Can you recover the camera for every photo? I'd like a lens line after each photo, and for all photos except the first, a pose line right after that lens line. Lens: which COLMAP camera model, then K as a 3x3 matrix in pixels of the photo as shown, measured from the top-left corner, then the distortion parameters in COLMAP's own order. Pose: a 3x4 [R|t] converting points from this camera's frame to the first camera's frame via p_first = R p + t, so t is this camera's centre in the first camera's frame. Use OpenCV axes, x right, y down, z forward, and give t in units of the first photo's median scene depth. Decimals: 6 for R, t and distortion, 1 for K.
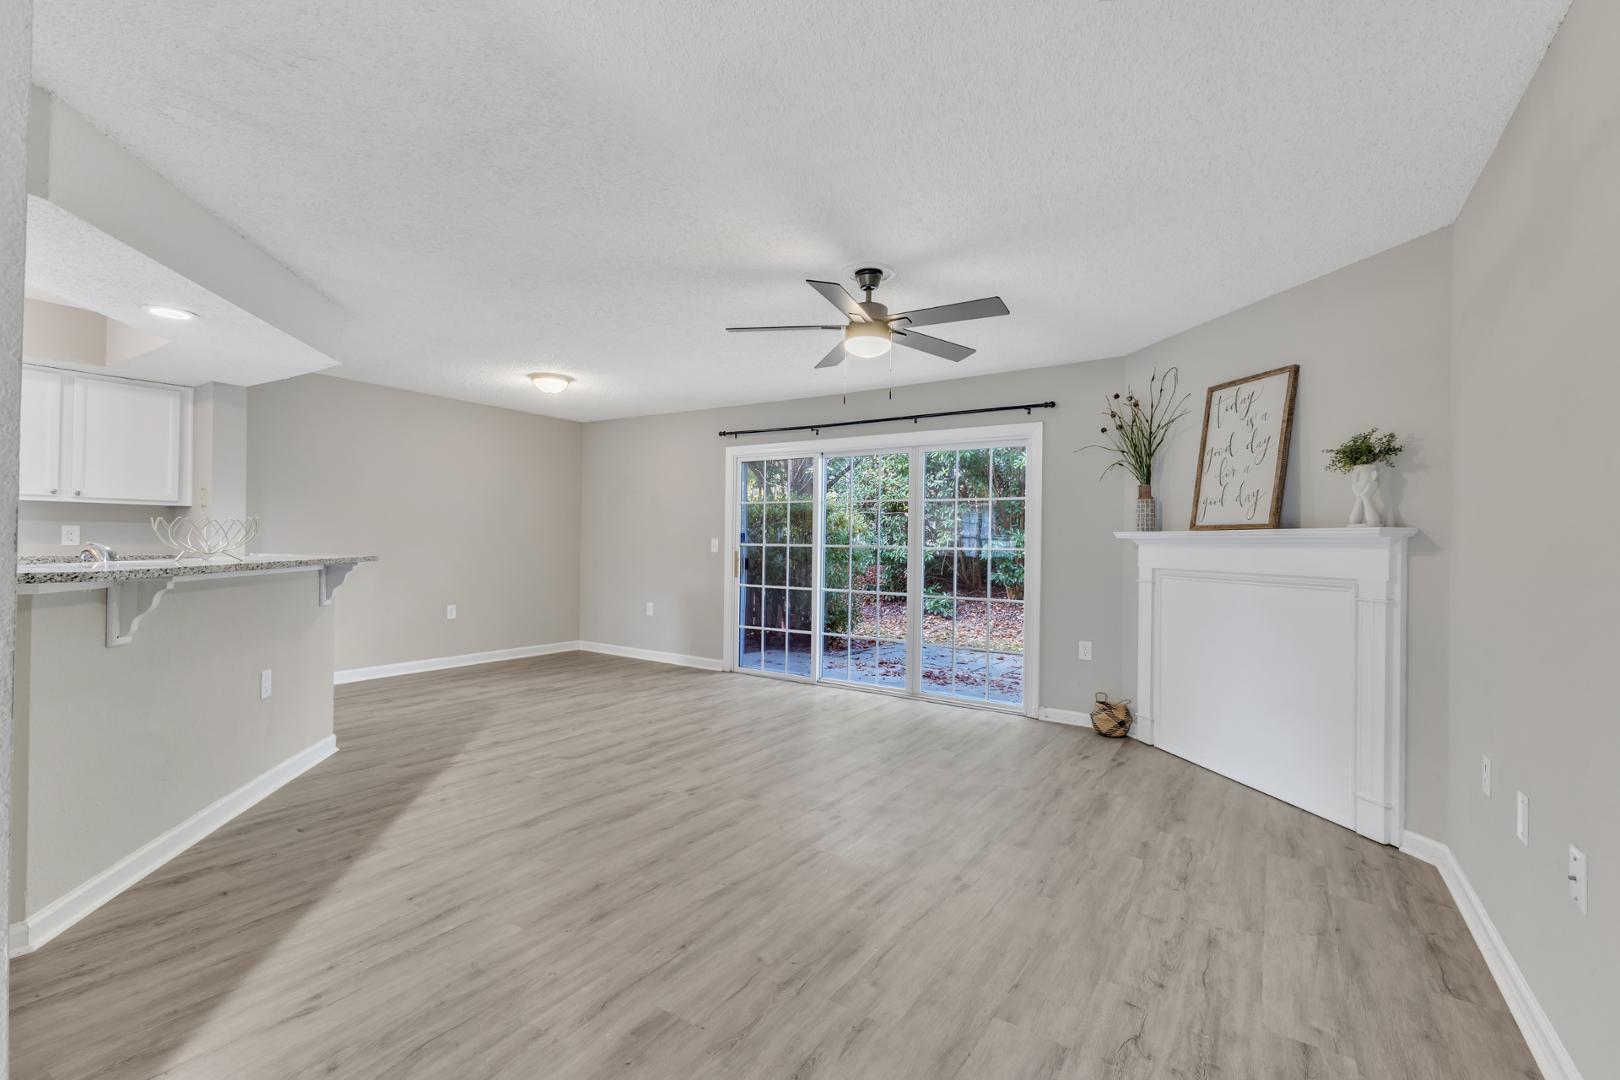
lens RADIAL K [[700.7, 0, 816.5], [0, 700.7, 536.0], [0, 0, 1]] dist [0.004311, -0.000171]
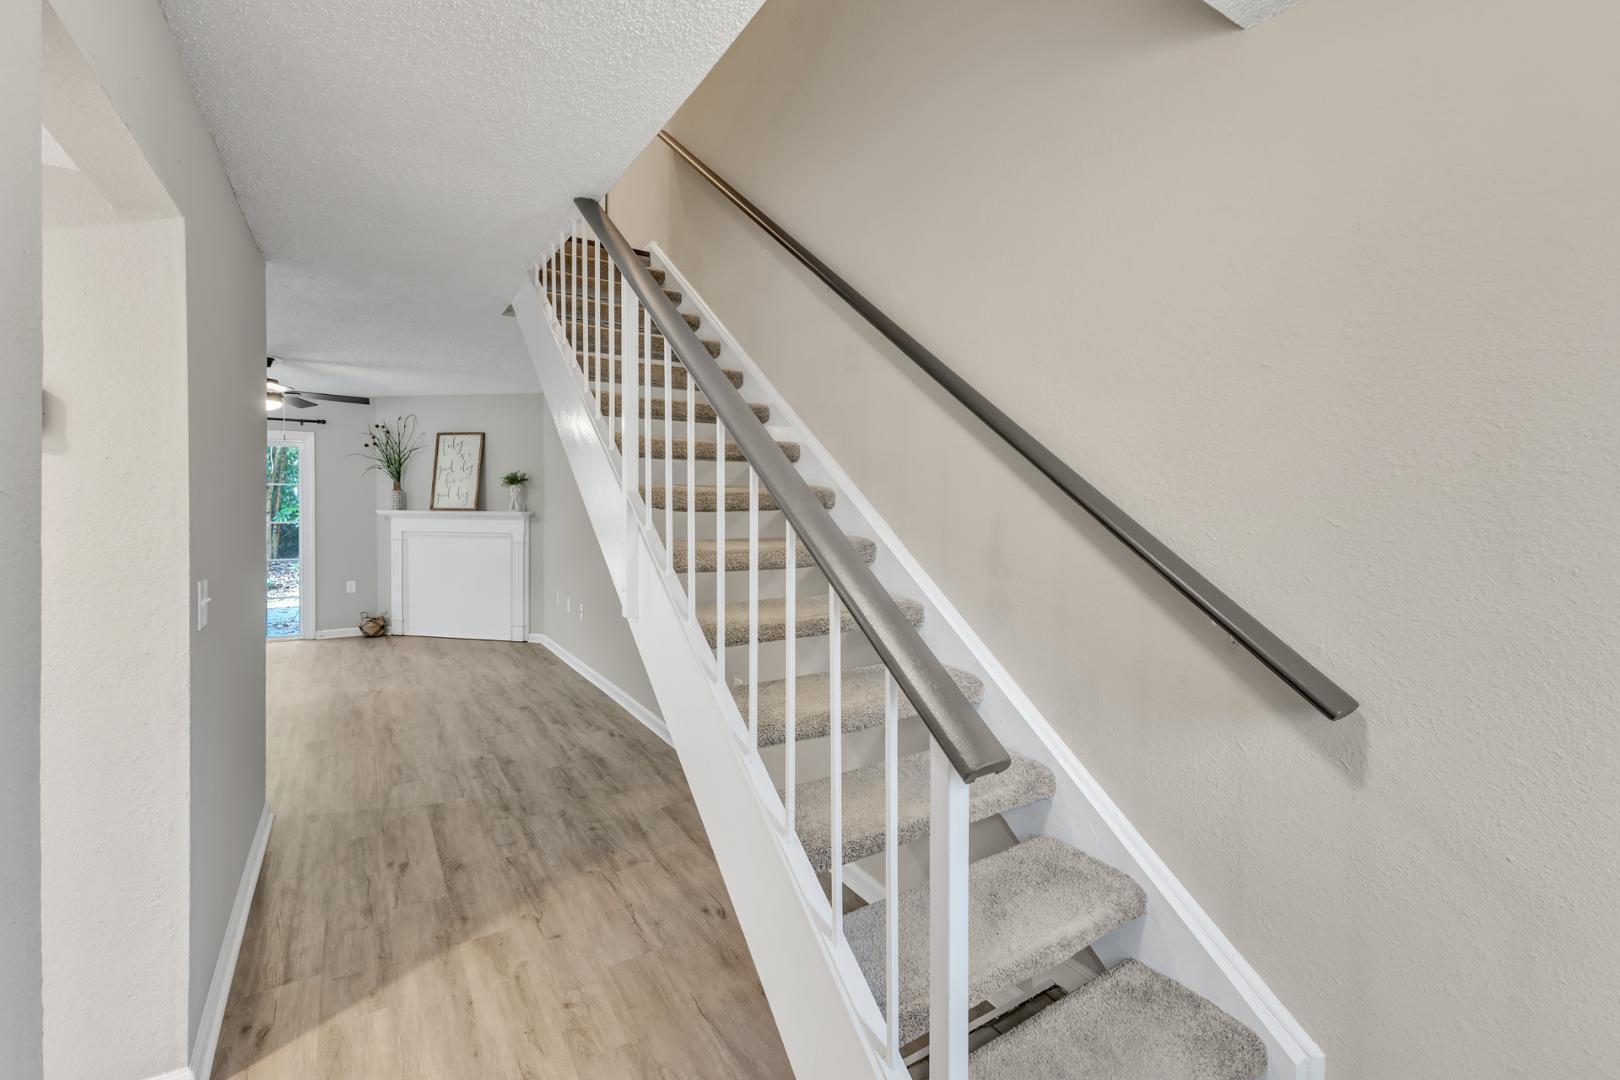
lens RADIAL K [[700.7, 0, 816.5], [0, 700.7, 536.0], [0, 0, 1]] dist [0.004311, -0.000171]
pose [[0.426539, -0.037669, 0.903685, -0.771621], [-0.011283, 0.998833, 0.046961, -0.042725], [-0.904399, -0.030227, 0.425616, -0.772982]]
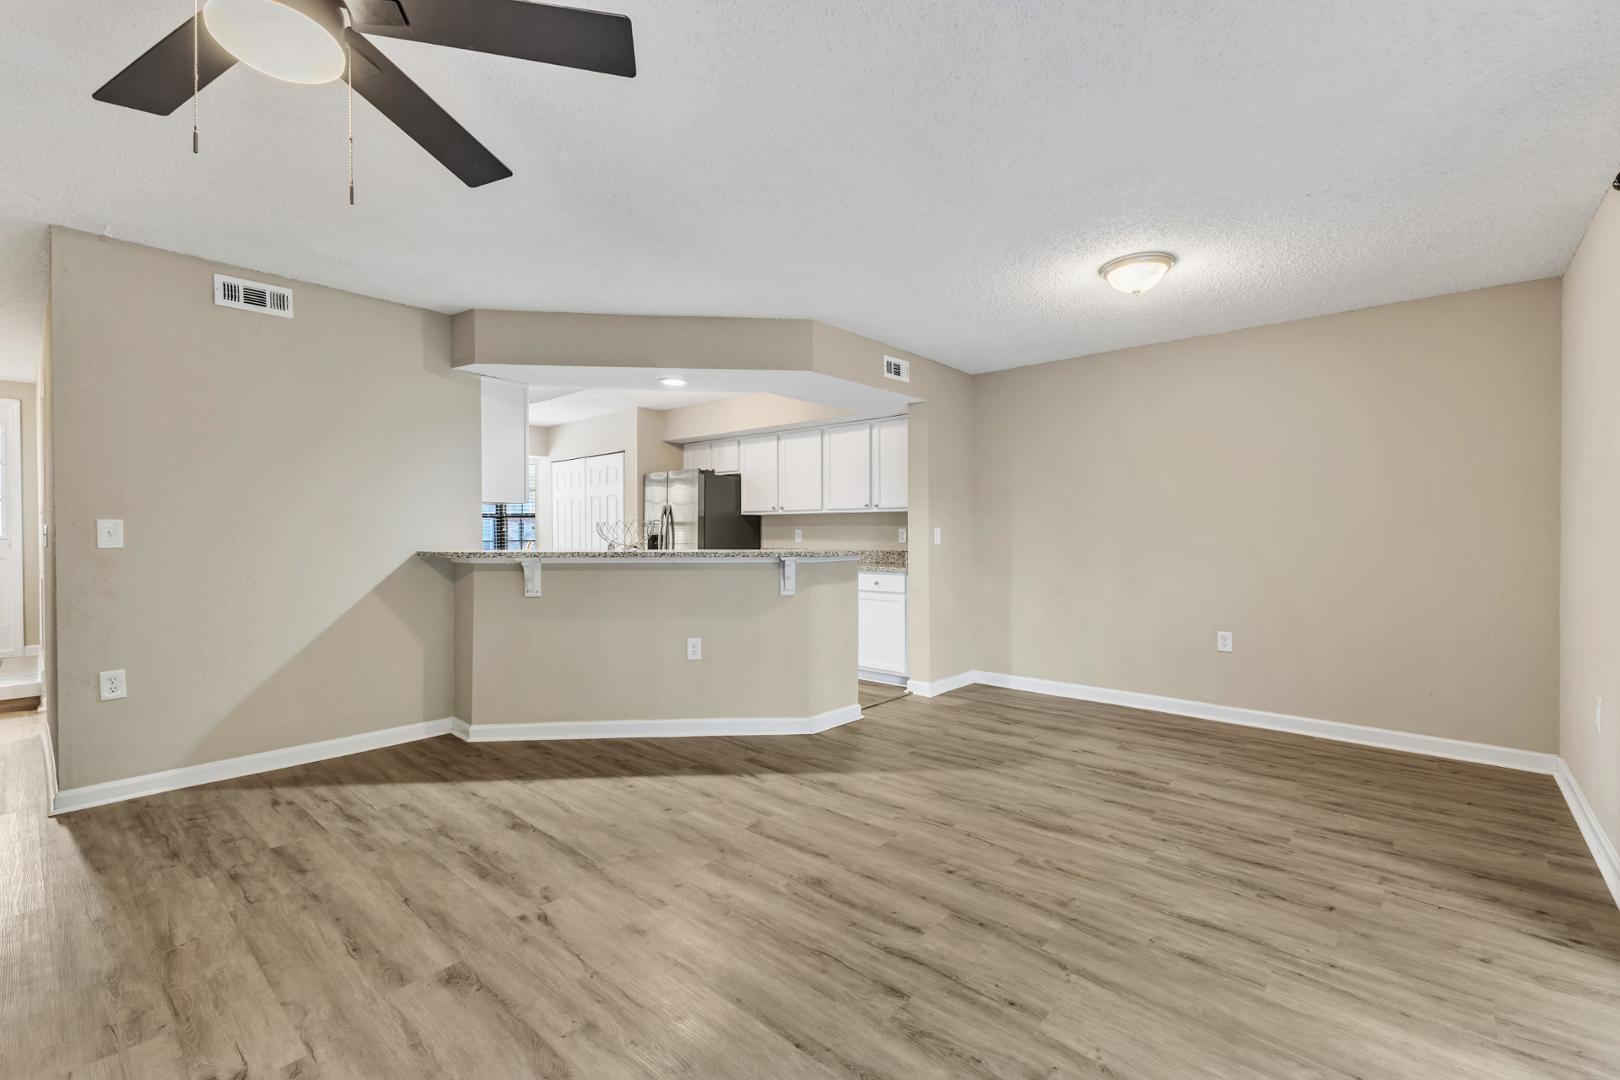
lens RADIAL K [[697.7, 0, 813.6], [0, 697.7, 543.2], [0, 0, 1]] dist [0.011503, -0.003956]
pose [[-0.141841, -0.003344, -0.989884, 0.399882], [0.005294, 0.999977, -0.004137, 0.023808], [0.989875, -0.005827, -0.141820, 1.275254]]
